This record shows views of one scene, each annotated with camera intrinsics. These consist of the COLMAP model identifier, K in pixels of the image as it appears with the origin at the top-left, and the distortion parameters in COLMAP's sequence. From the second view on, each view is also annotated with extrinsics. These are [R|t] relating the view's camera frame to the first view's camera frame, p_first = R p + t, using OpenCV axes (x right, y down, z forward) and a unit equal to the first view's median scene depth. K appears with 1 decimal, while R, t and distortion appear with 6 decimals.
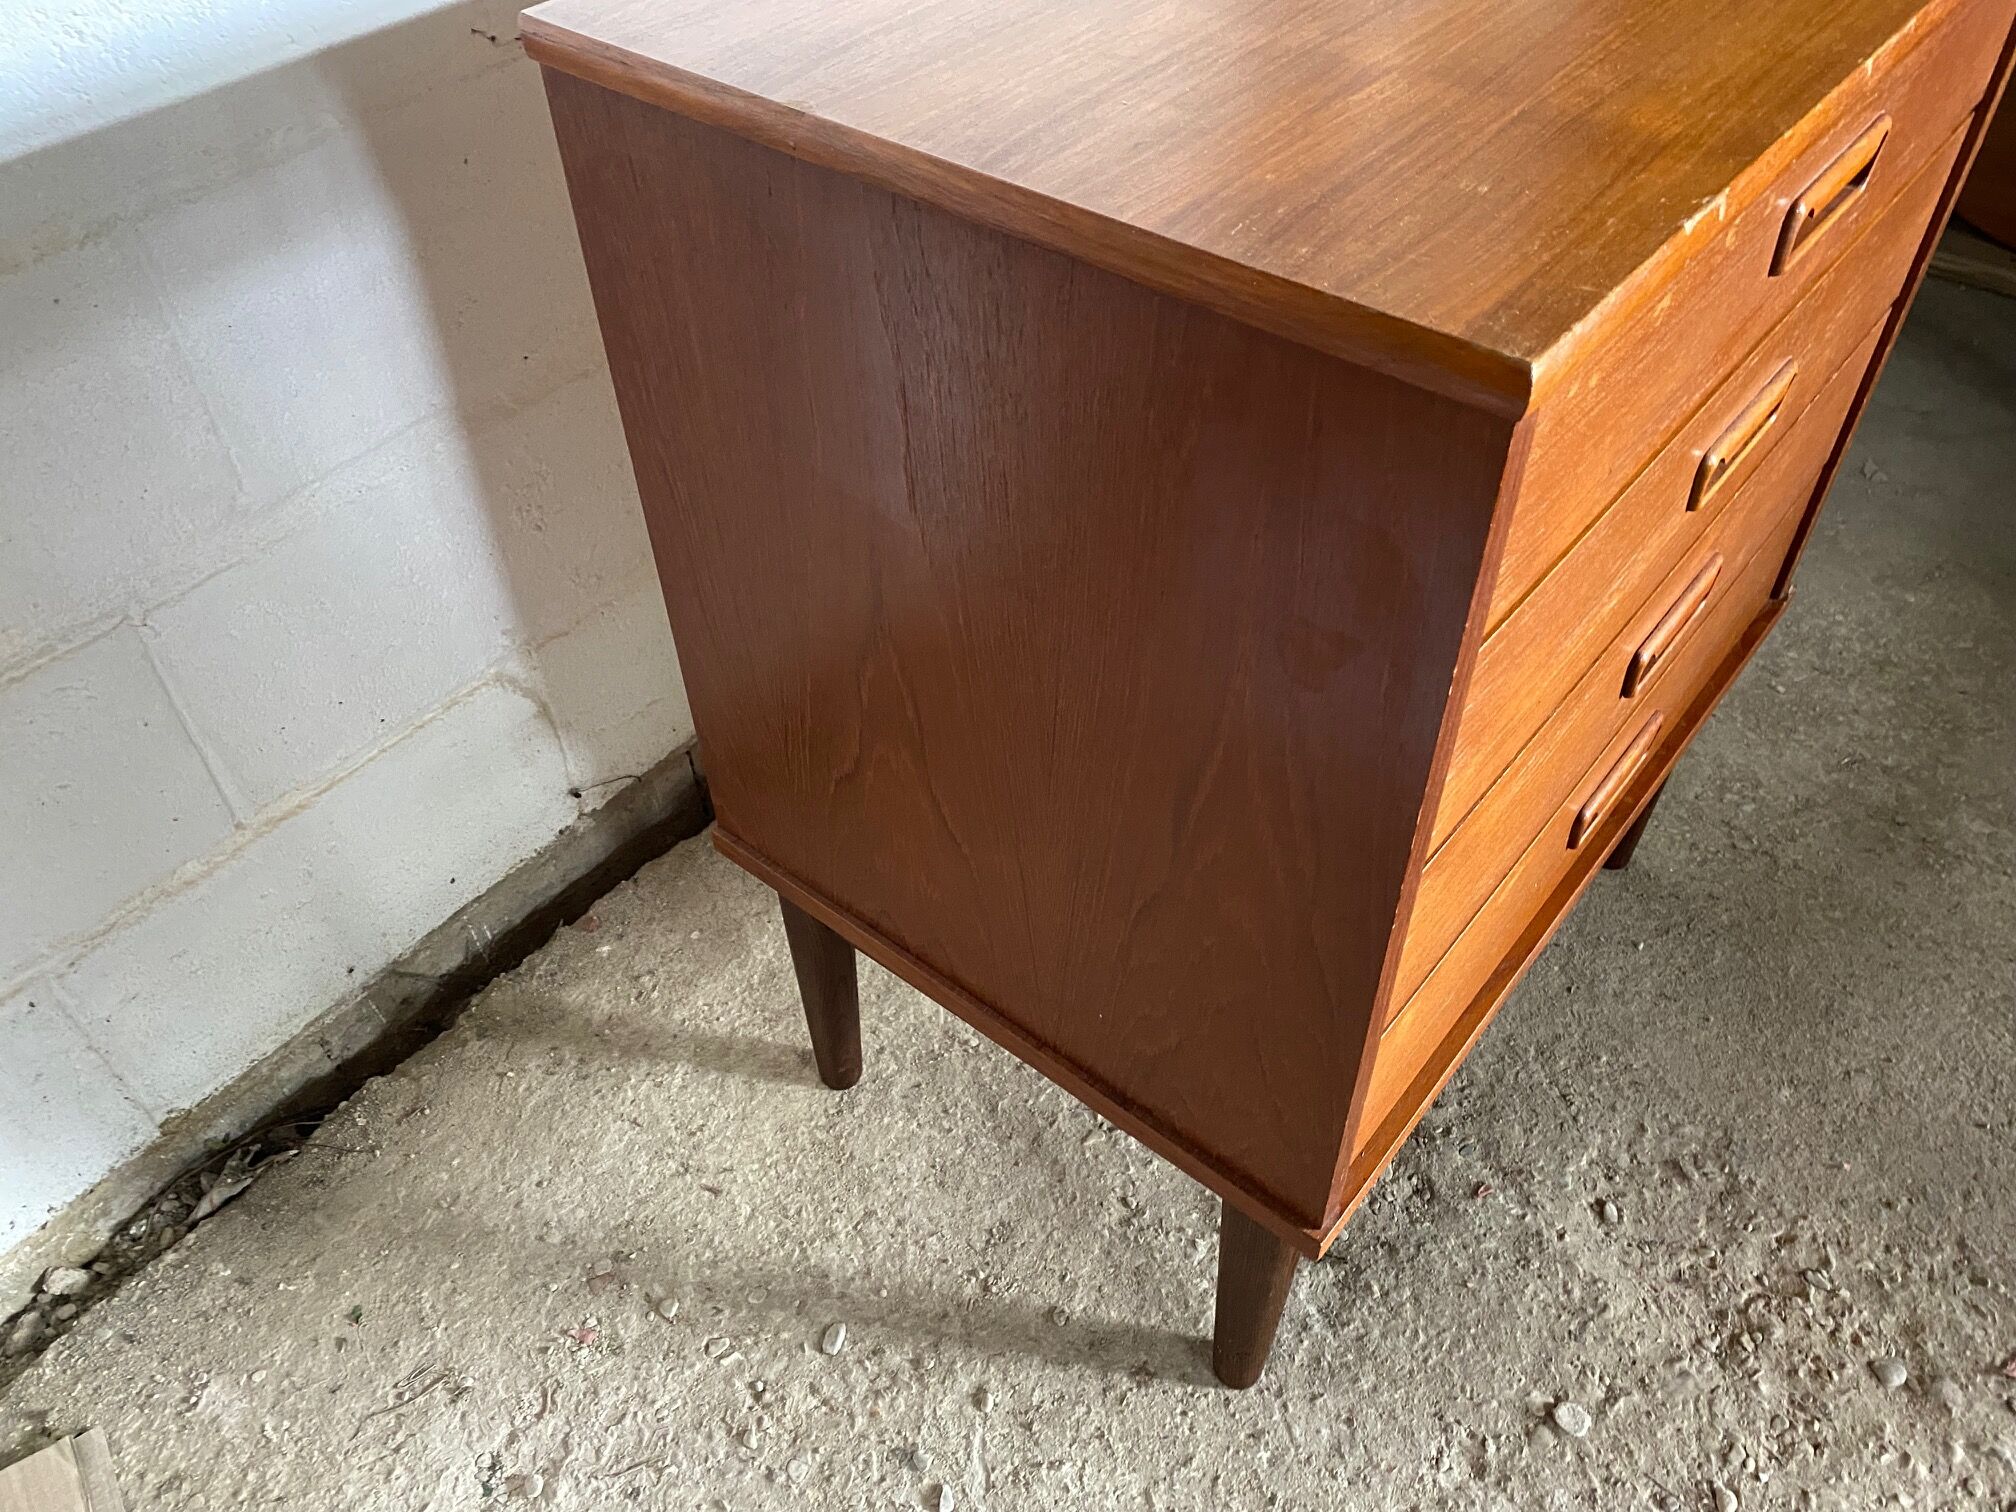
lens RADIAL K [[1540.2, 0, 1005.6], [0, 1540.2, 745.3], [0, 0, 1]] dist [0.016188, -0.014781]
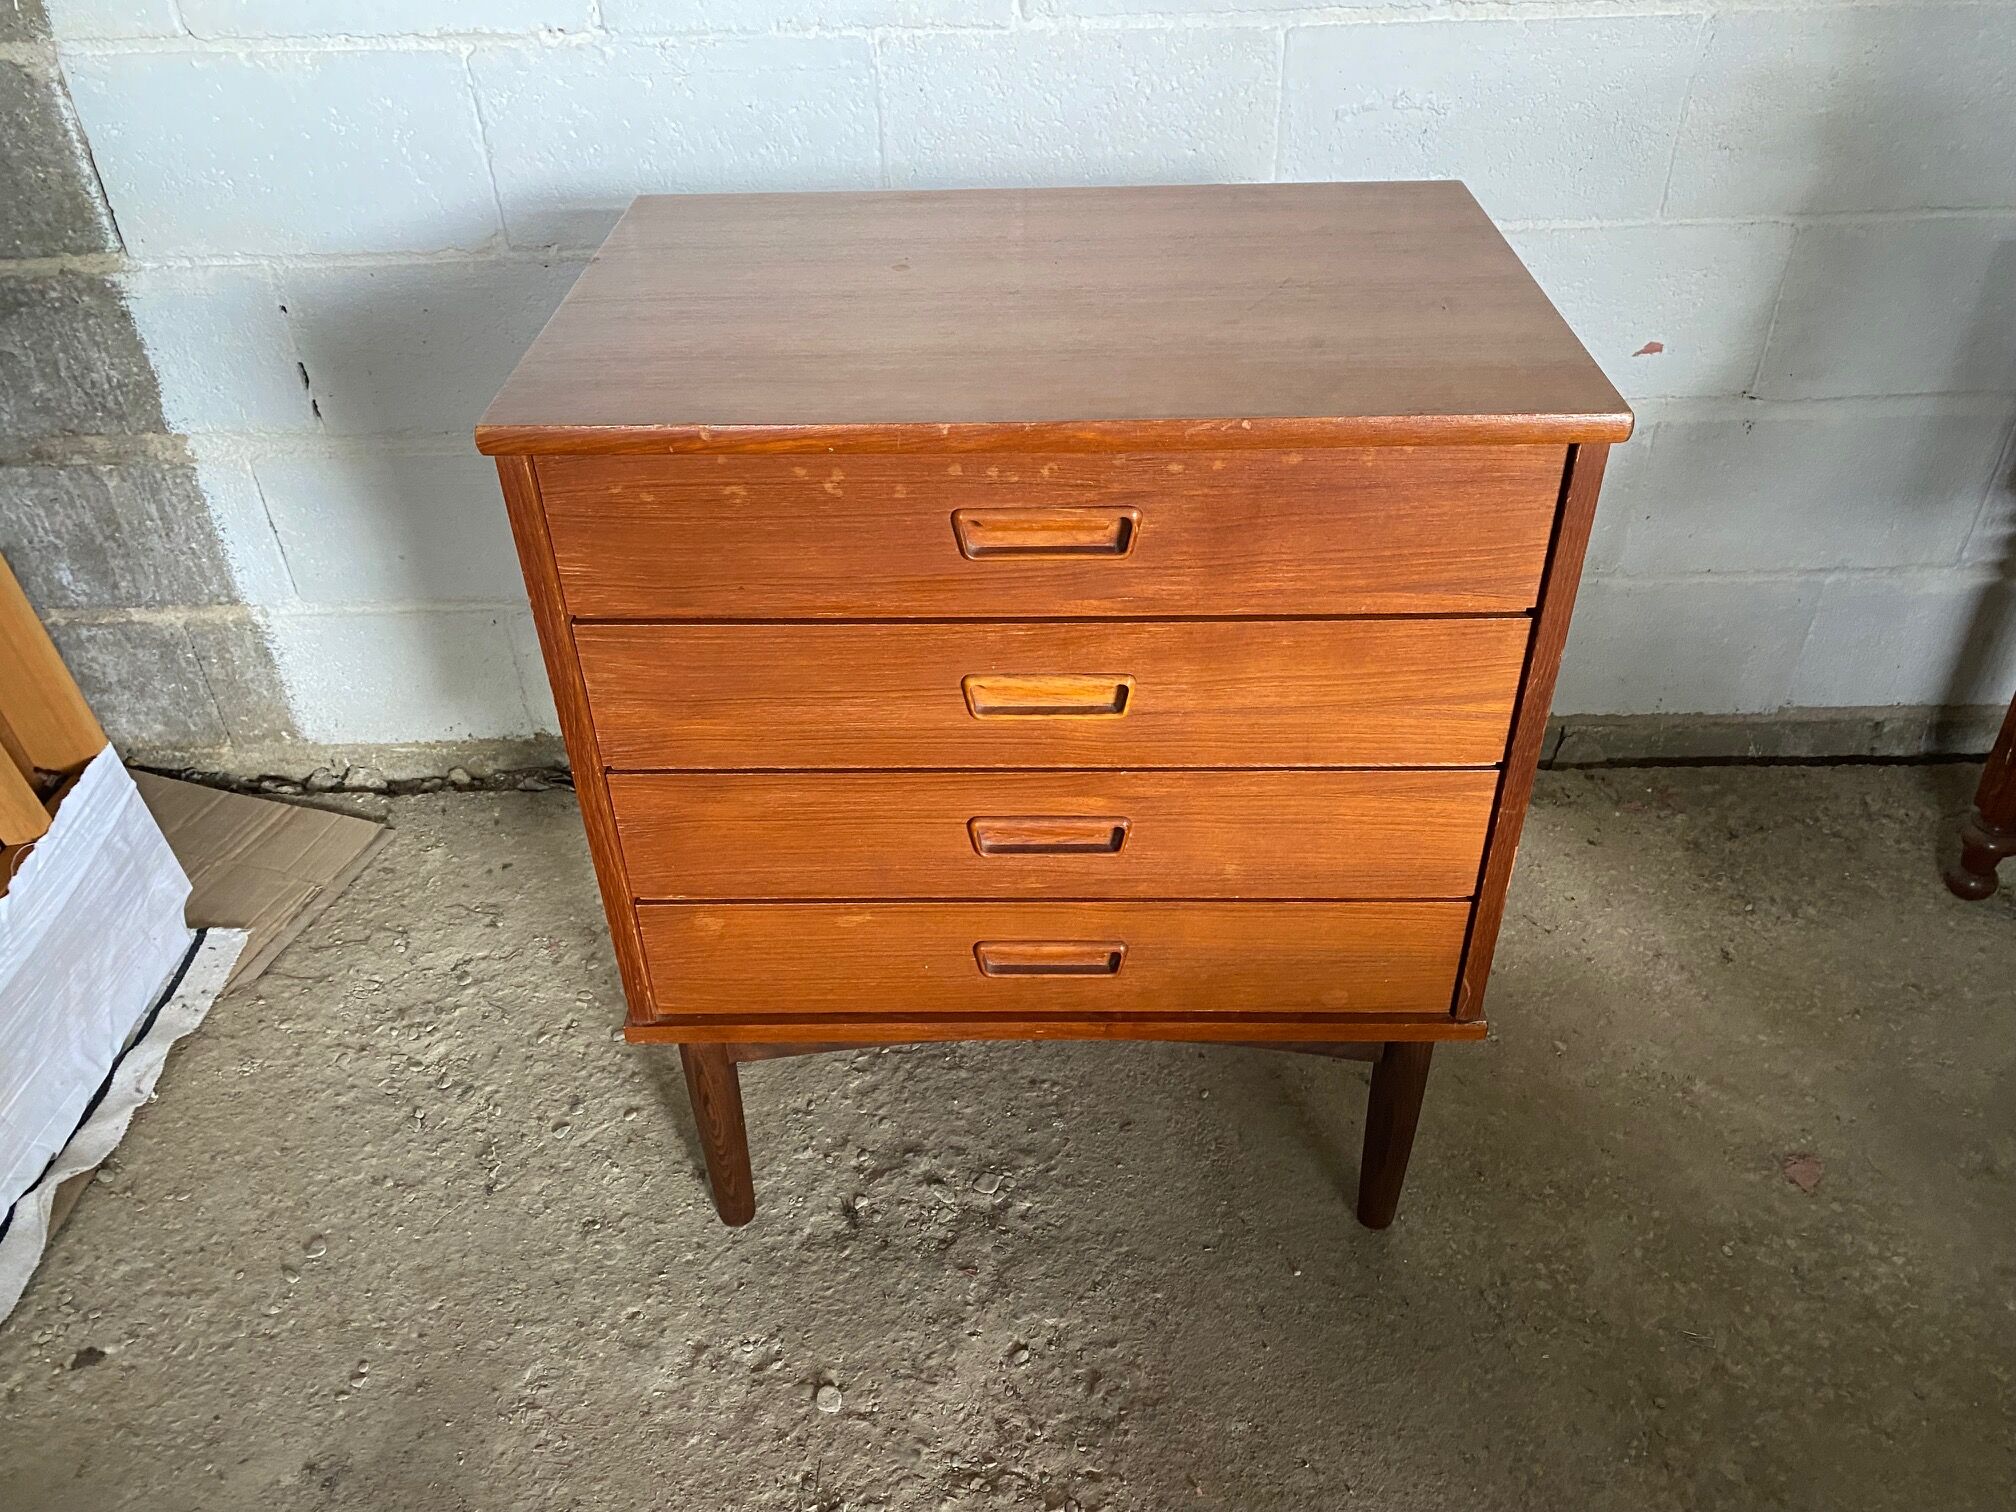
lens RADIAL K [[1540.2, 0, 999.7], [0, 1540.2, 763.3], [0, 0, 1]] dist [0.016188, -0.014781]
pose [[0.622446, 0.471683, -0.624561, 0.899407], [-0.541721, 0.835599, 0.091177, -0.171242], [0.564889, 0.281585, 0.775635, -0.043202]]
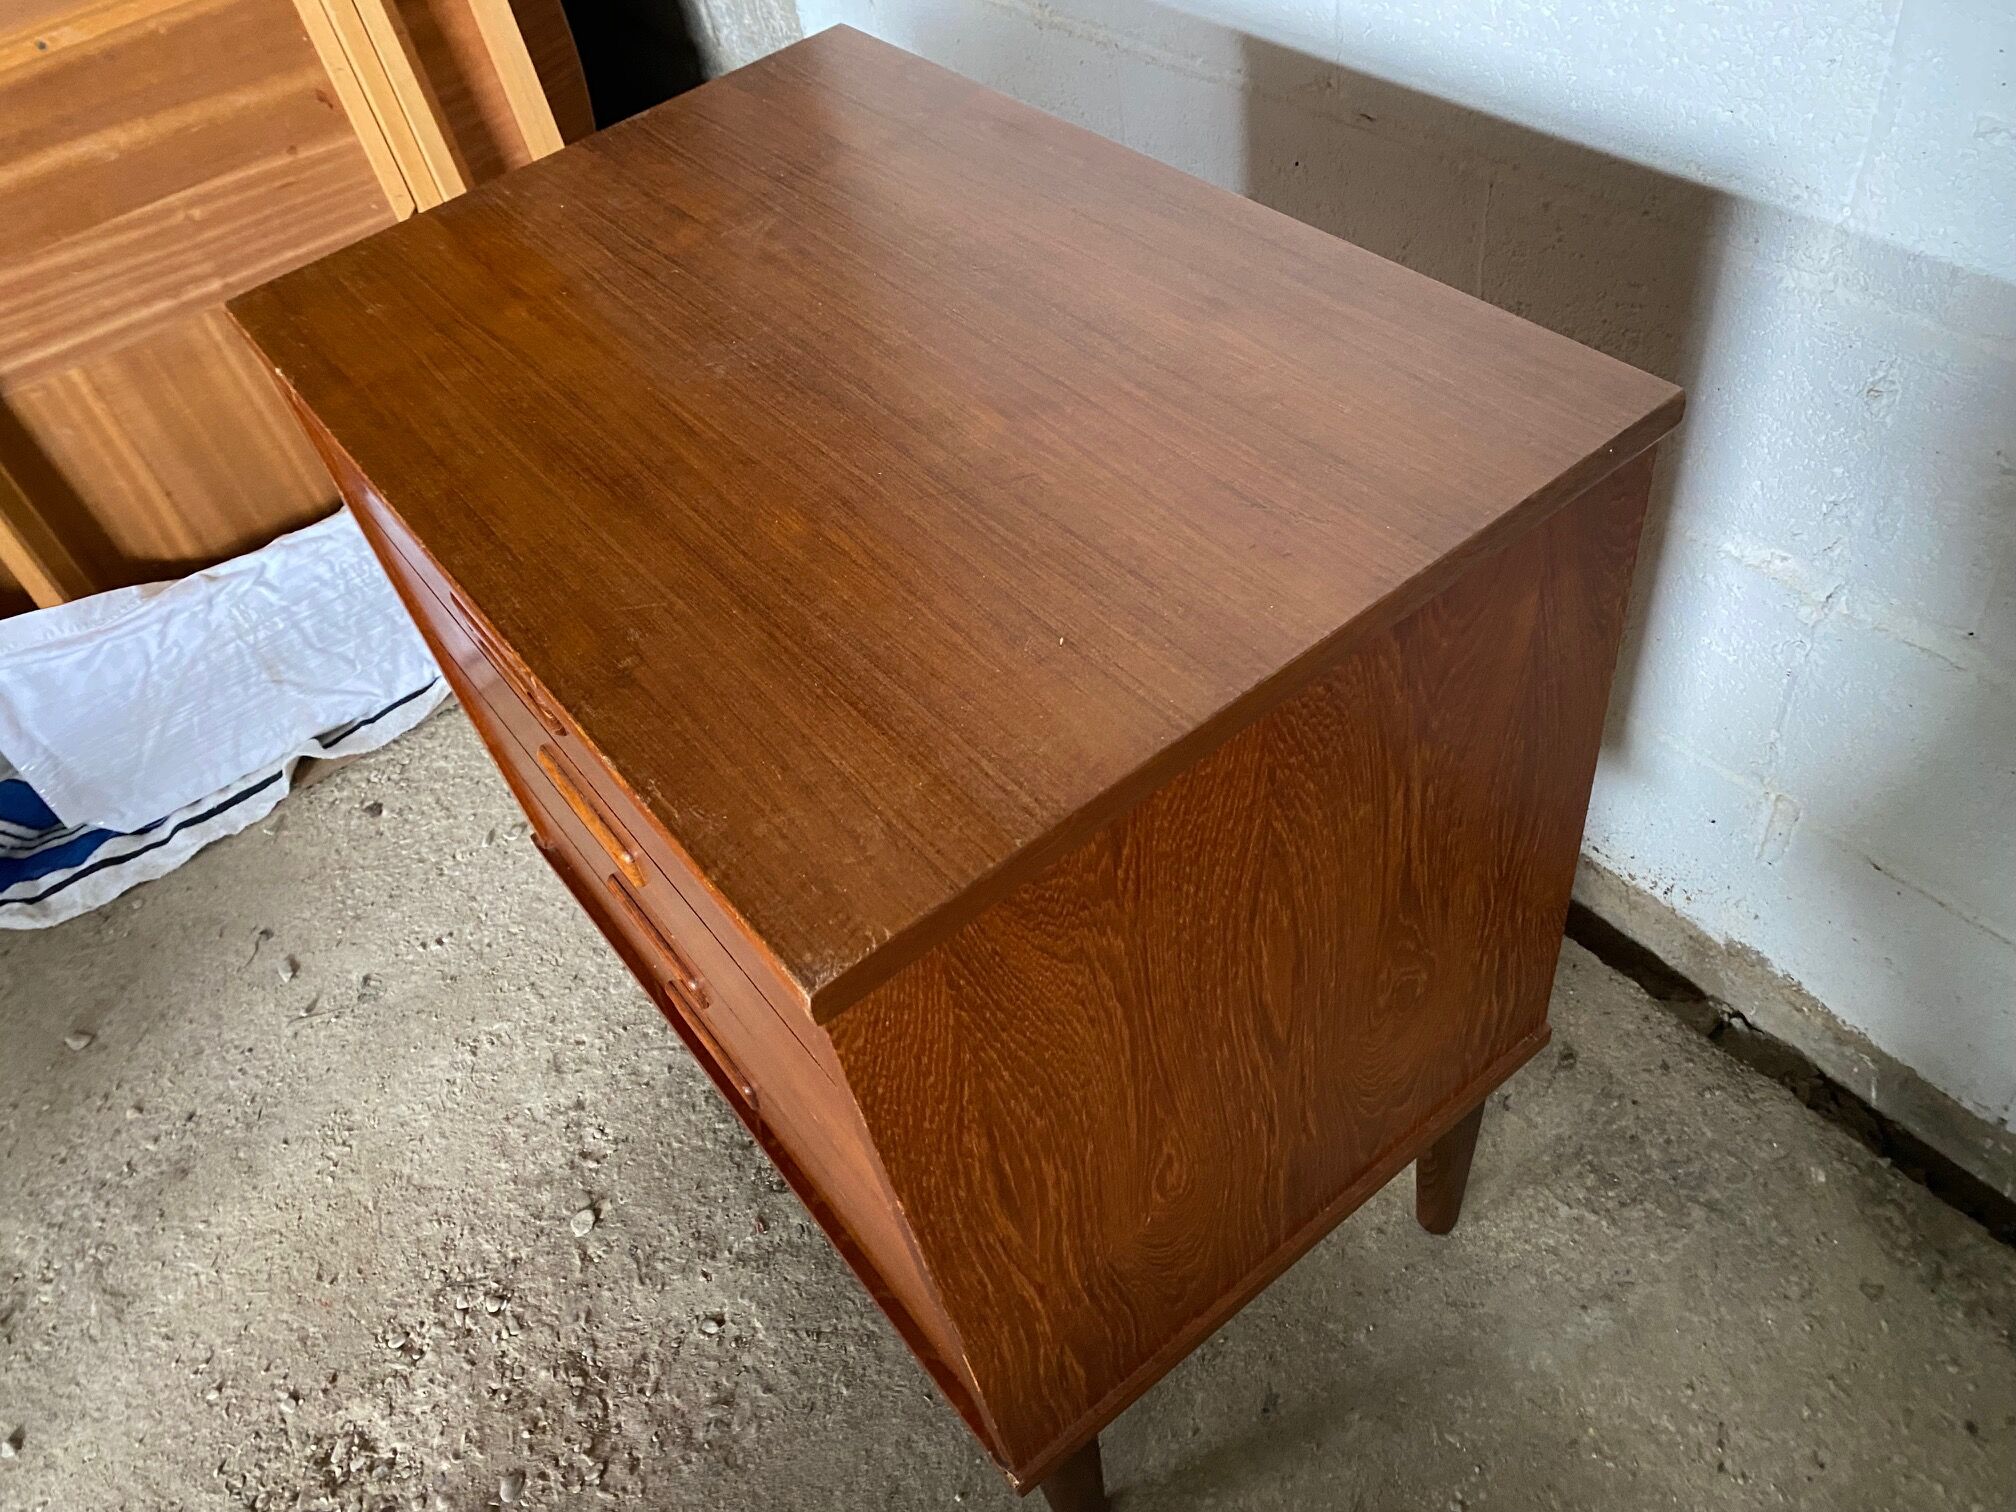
lens RADIAL K [[1540.2, 0, 976.8], [0, 1540.2, 758.1], [0, 0, 1]] dist [0.016188, -0.014781]
pose [[-0.230635, 0.752205, -0.617248, 0.740097], [-0.558578, 0.417067, 0.716970, -0.820290], [0.796742, 0.510139, 0.323974, 0.564064]]
